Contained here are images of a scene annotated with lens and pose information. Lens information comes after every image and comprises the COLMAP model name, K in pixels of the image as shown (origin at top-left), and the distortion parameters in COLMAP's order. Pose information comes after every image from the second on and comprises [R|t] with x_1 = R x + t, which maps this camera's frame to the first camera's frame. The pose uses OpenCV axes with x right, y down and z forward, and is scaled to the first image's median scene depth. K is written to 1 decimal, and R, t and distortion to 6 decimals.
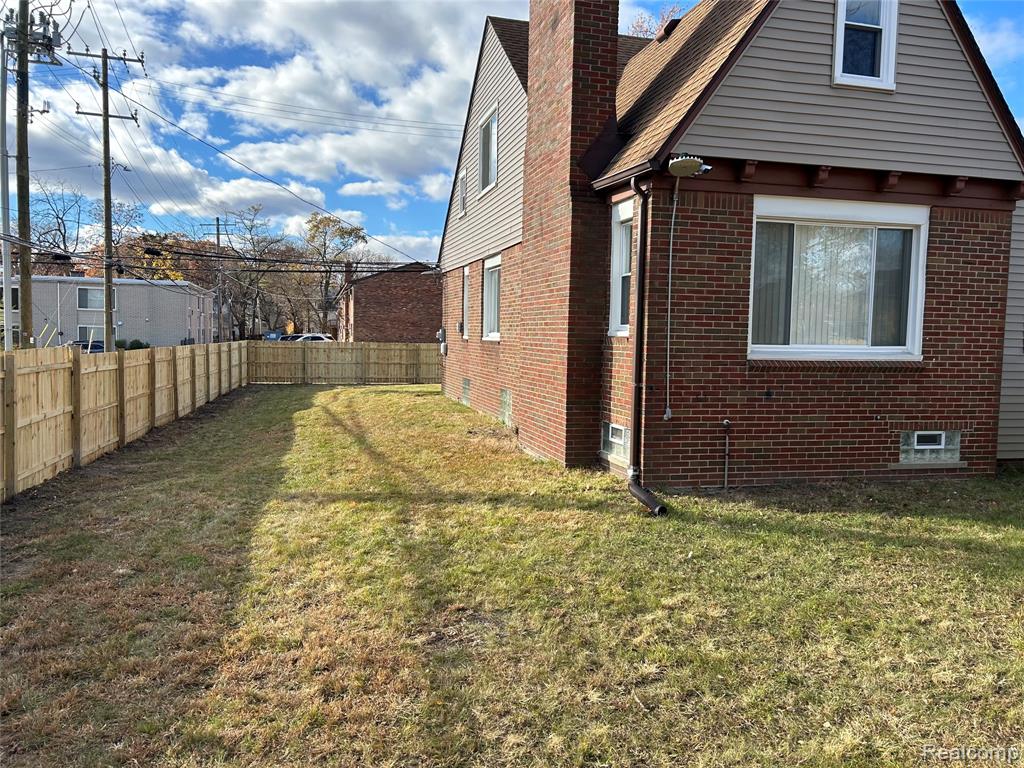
lens RADIAL K [[774.2, 0, 511.7], [0, 774.2, 383.5], [0, 0, 1]] dist [0.043559, -0.000818]
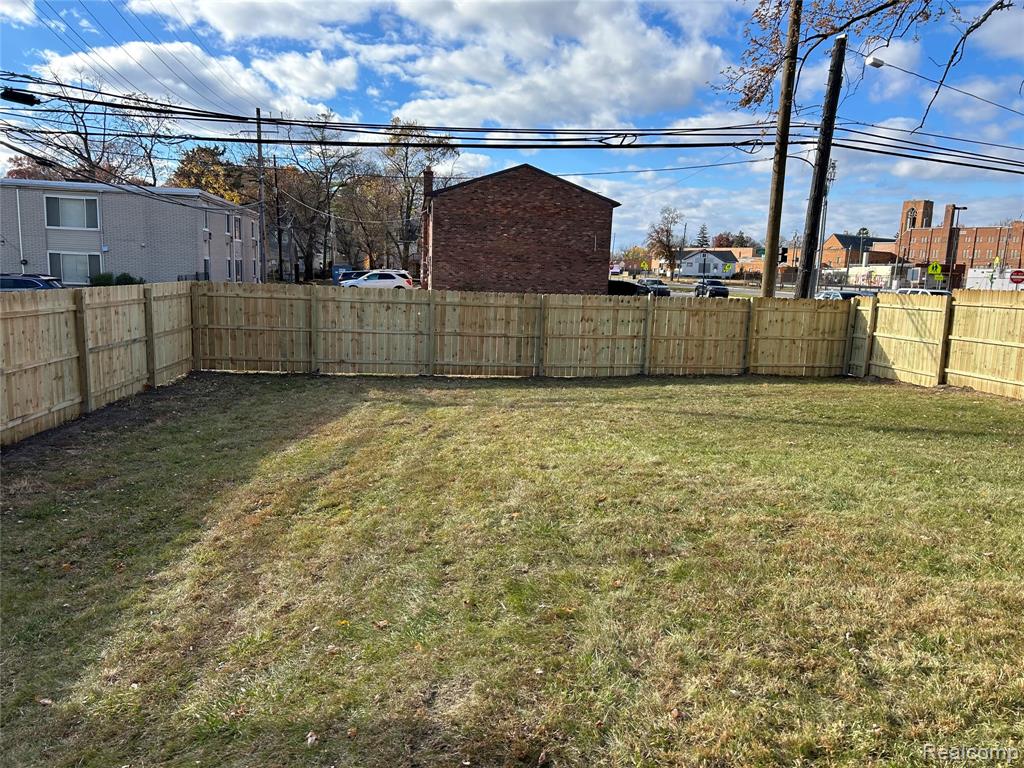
lens RADIAL K [[774.2, 0, 512.8], [0, 774.2, 389.1], [0, 0, 1]] dist [0.043559, -0.000818]
pose [[0.993236, 0.036553, -0.110211, -0.070160], [-0.027075, 0.995901, 0.086306, -0.028335], [0.112914, -0.082739, 0.990154, 0.426465]]
